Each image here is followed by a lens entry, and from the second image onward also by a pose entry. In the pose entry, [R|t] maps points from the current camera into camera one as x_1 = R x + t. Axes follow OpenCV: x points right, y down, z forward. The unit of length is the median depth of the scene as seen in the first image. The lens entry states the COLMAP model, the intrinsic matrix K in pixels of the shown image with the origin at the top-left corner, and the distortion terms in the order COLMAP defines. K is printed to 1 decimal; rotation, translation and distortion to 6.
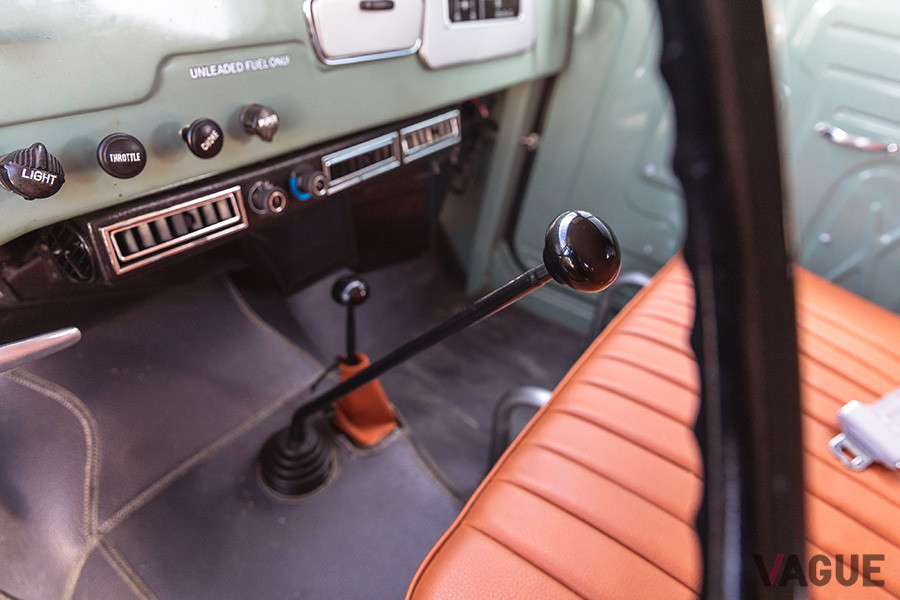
lens RADIAL K [[600.5, 0, 464.2], [0, 600.5, 304.4], [0, 0, 1]] dist [0.008503, 0.001388]
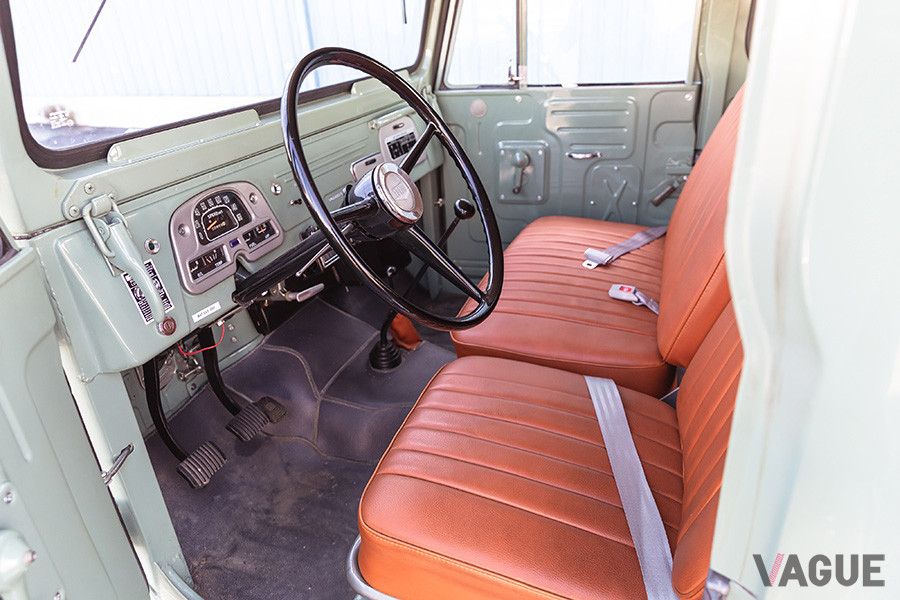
lens RADIAL K [[600.5, 0, 464.2], [0, 600.5, 304.4], [0, 0, 1]] dist [0.008503, 0.001388]
pose [[0.945584, -0.304899, 0.113612, -0.244358], [0.318390, 0.939015, -0.129914, 0.569582], [-0.067073, 0.159017, 0.984995, -1.539850]]
